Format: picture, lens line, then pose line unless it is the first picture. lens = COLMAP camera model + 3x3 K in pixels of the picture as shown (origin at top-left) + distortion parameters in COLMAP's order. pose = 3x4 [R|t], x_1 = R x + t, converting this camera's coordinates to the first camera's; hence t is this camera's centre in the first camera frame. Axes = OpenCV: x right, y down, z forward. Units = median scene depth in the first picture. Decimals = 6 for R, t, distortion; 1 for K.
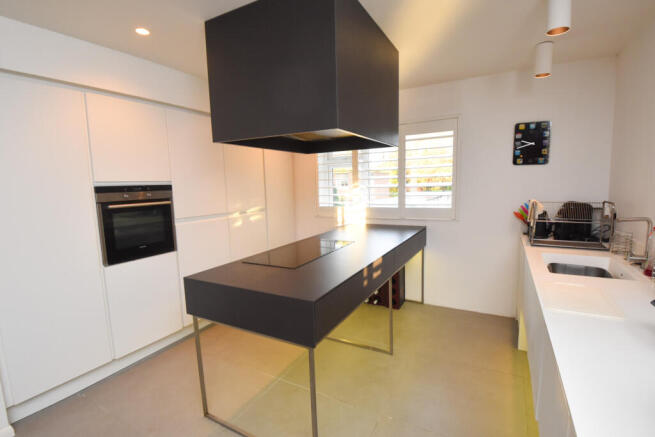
lens RADIAL K [[309.7, 0, 329.4], [0, 309.7, 217.0], [0, 0, 1]] dist [-0.005714, -0.000411]
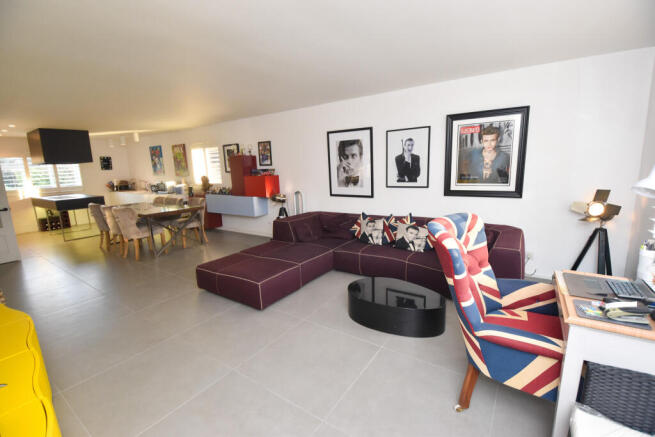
lens RADIAL K [[288.7, 0, 326.0], [0, 288.7, 216.4], [0, 0, 1]] dist [-0.023179, -0.002849]
pose [[0.098196, -0.154299, 0.983132, -2.096812], [0.140707, 0.980135, 0.139774, 0.212224], [-0.985170, 0.124608, 0.117957, -1.524084]]
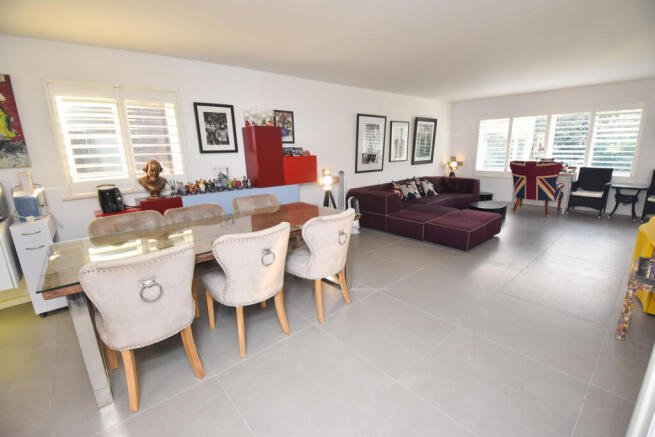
lens RADIAL K [[288.7, 0, 343.0], [0, 288.7, 220.2], [0, 0, 1]] dist [-0.023179, -0.002849]
pose [[-0.948983, -0.037687, 0.313067, -0.924807], [0.074293, 0.938160, 0.338137, -0.016053], [-0.306450, 0.344145, -0.887498, 0.416692]]
